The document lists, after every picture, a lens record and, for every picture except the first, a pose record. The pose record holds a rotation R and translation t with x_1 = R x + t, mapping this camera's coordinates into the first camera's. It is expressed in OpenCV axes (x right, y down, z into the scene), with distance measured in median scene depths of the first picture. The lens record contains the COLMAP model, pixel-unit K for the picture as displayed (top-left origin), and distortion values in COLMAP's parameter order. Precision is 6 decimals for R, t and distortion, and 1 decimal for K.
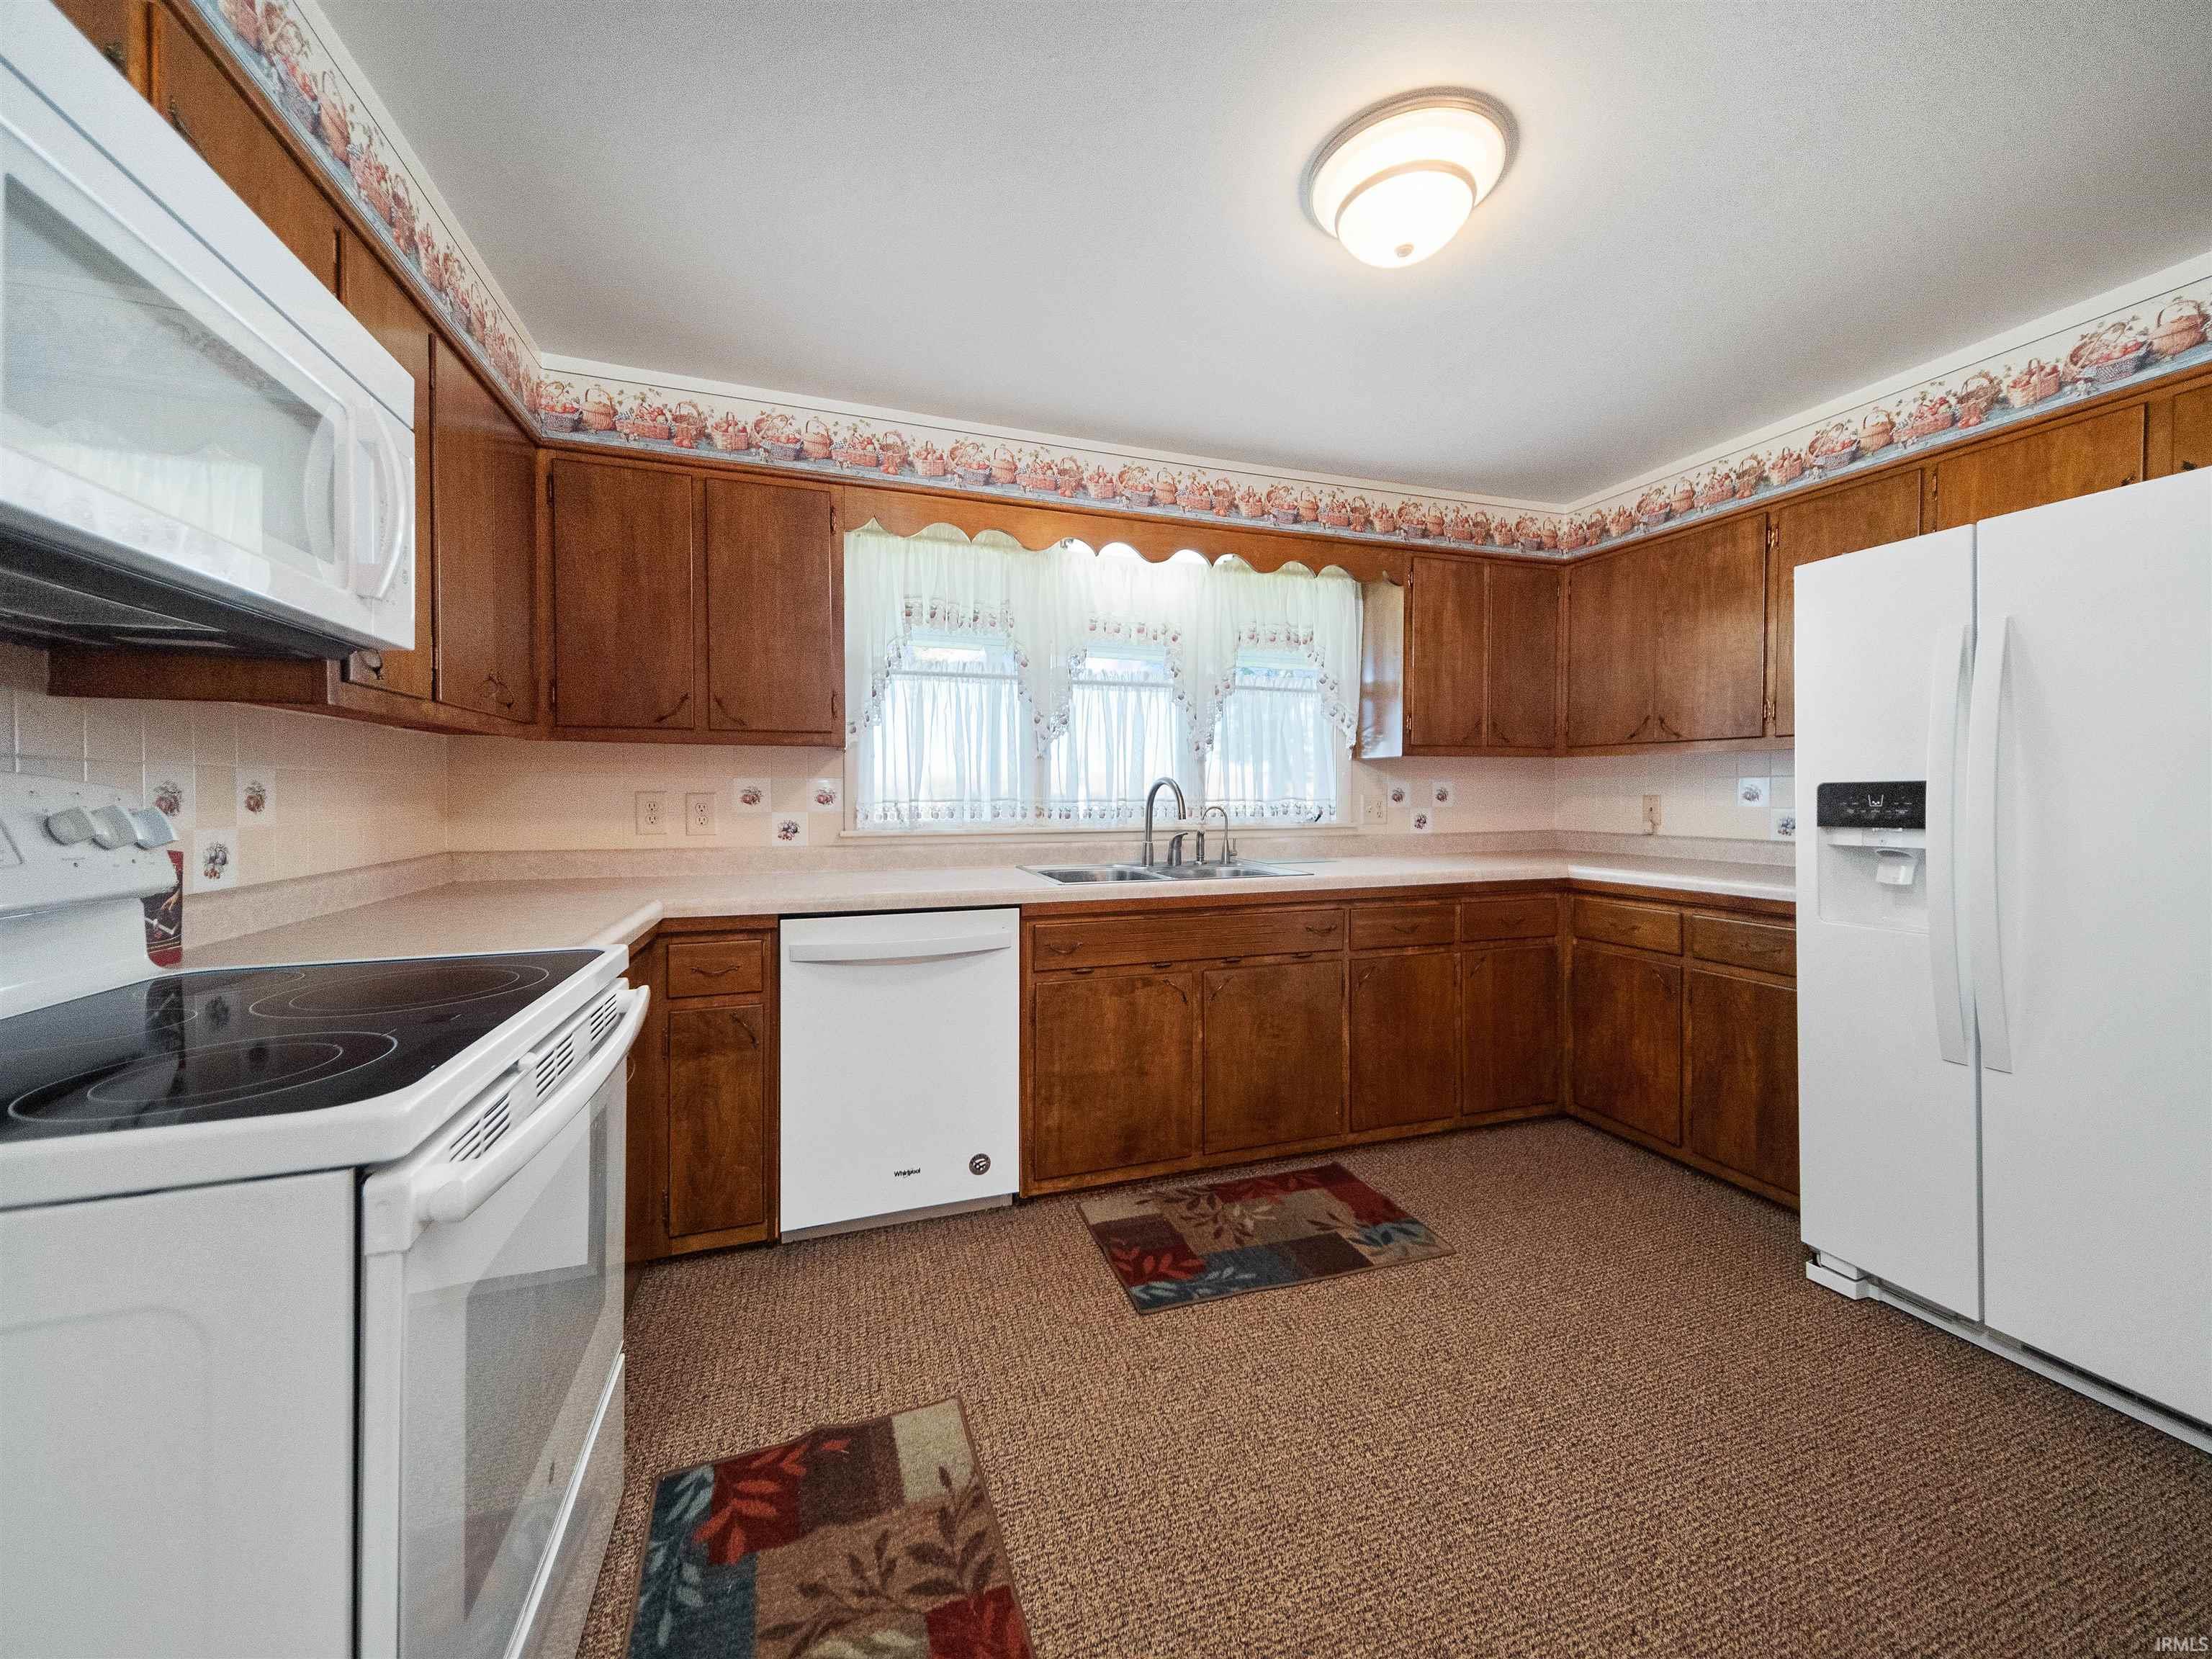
lens RADIAL K [[834.8, 0, 1105.0], [0, 834.8, 801.4], [0, 0, 1]] dist [0.022886, -0.005401]
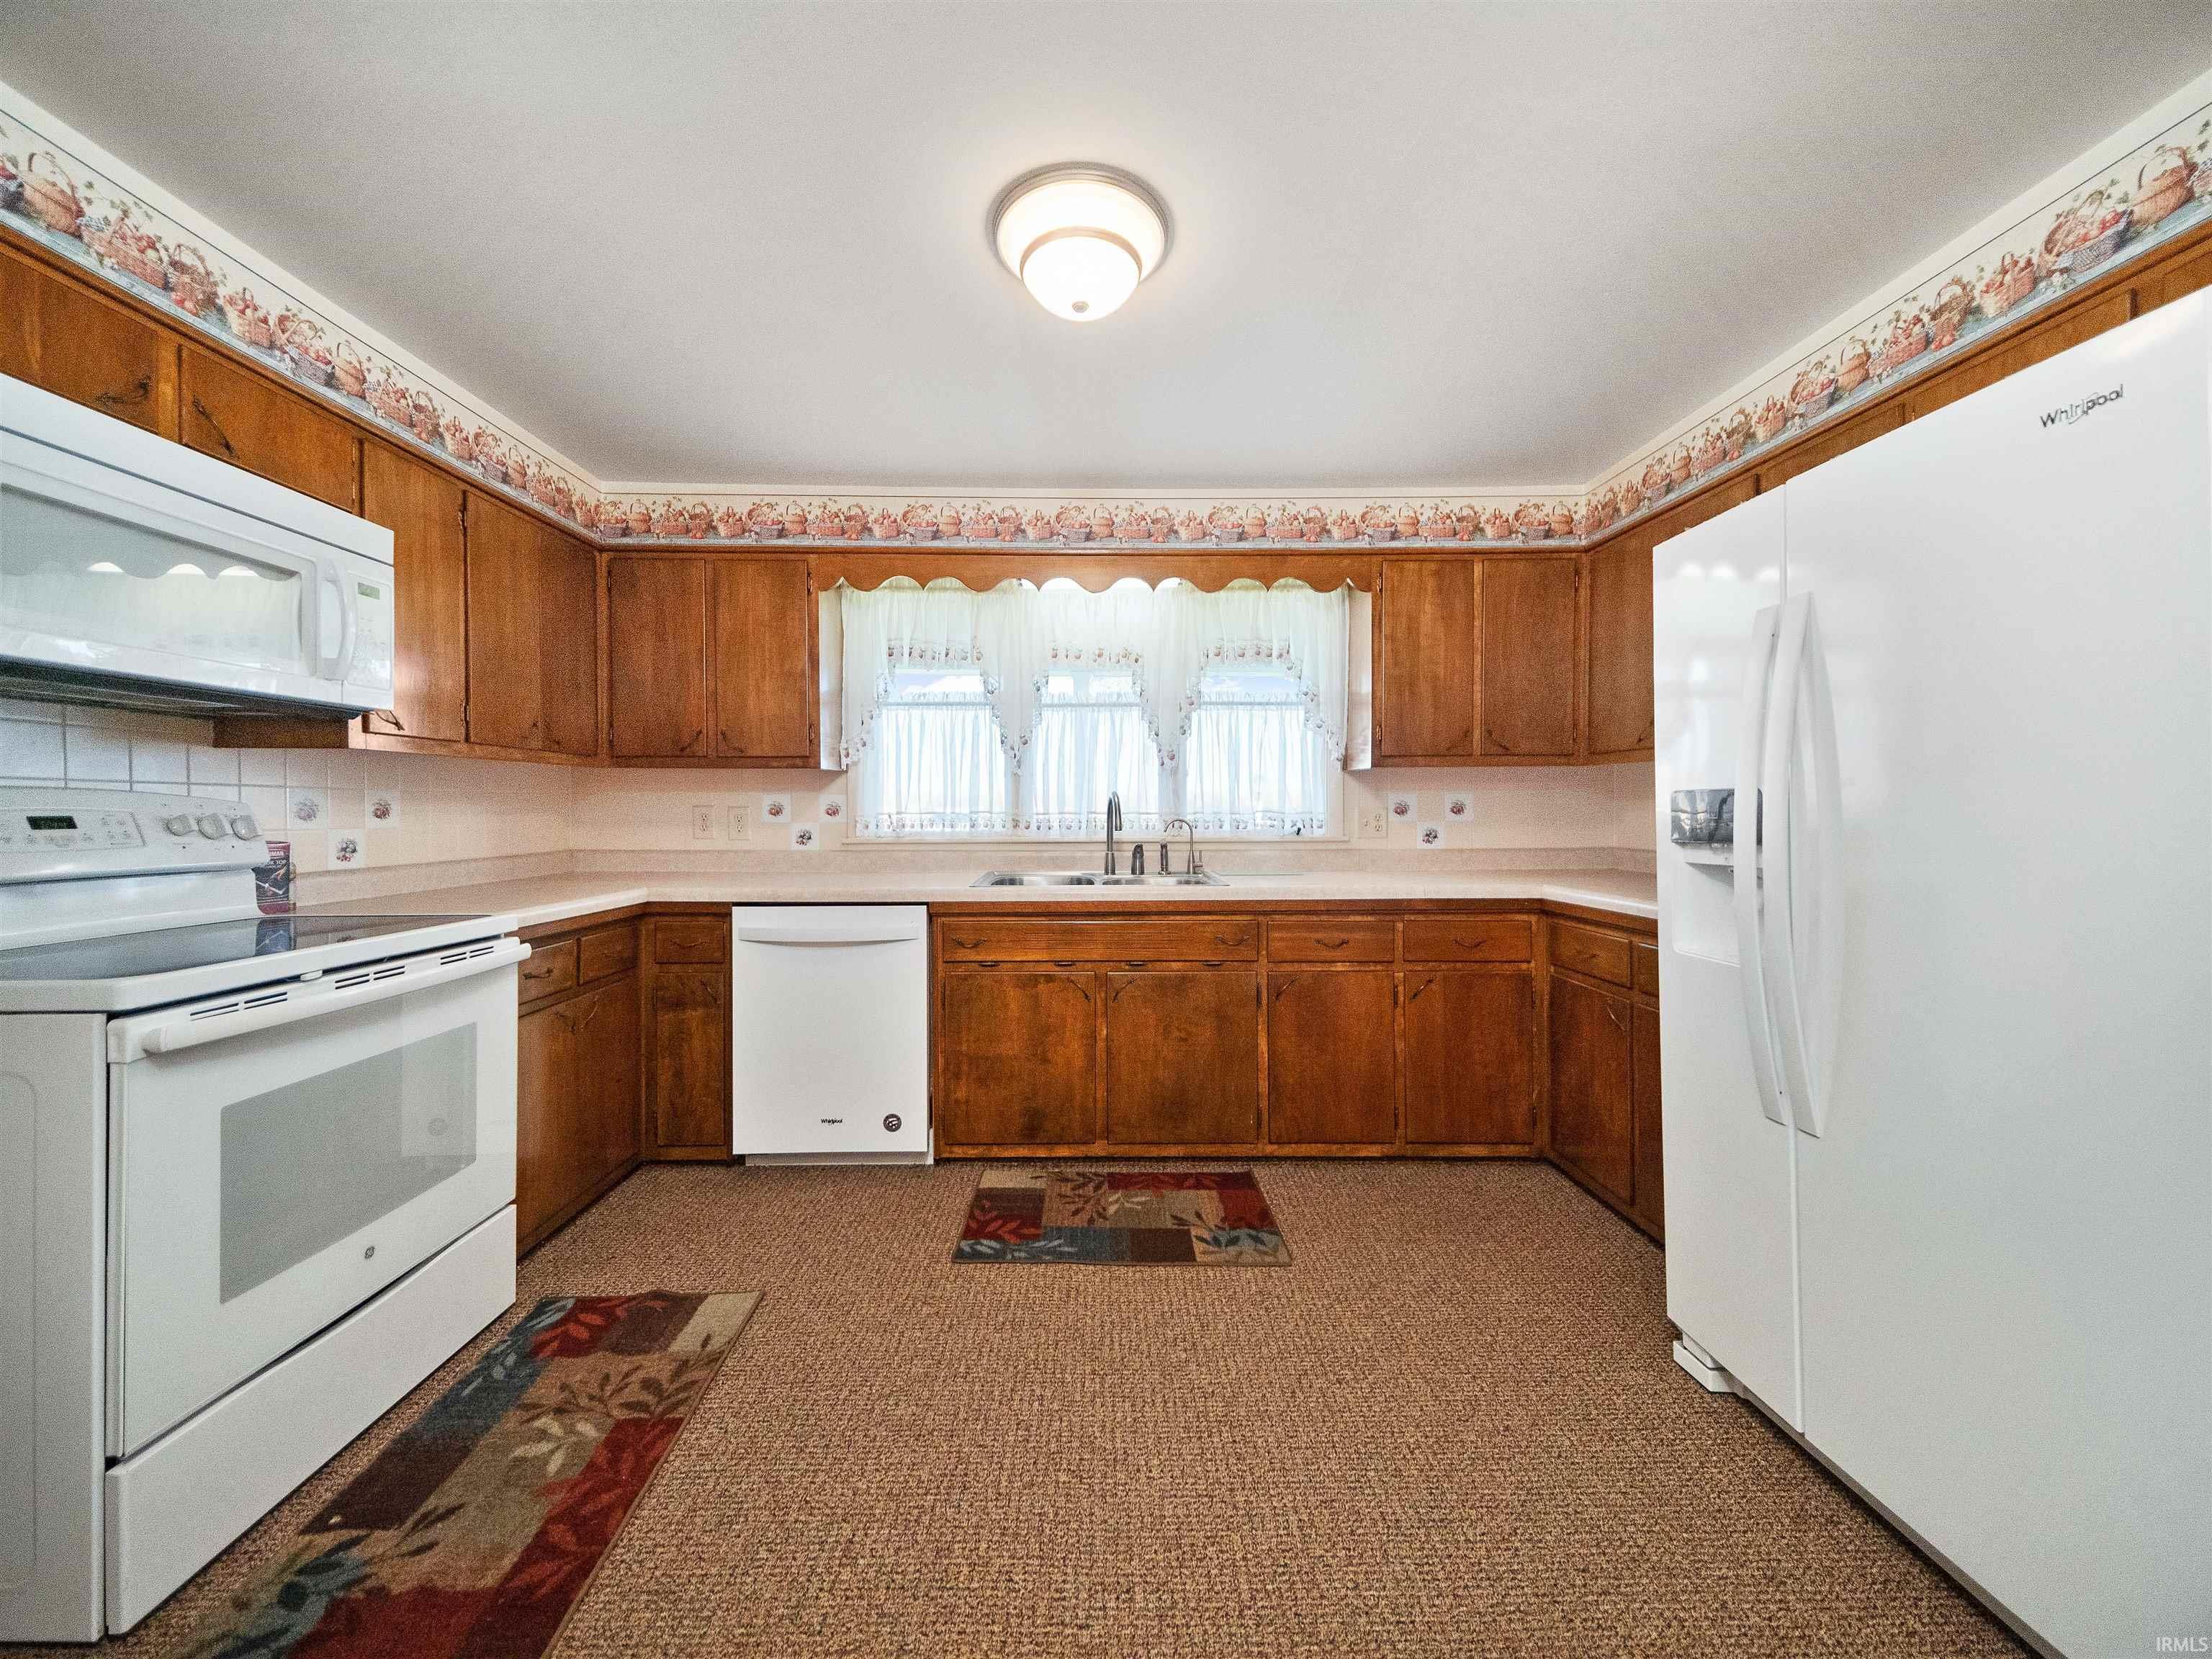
lens RADIAL K [[819.0, 0, 1091.5], [0, 819.0, 813.0], [0, 0, 1]] dist [0.022968, -0.004522]
pose [[0.948182, 0.000272, -0.317728, 0.440956], [-0.001797, 0.999988, -0.004506, 0.004033], [0.317723, 0.004843, 0.948171, -0.003373]]
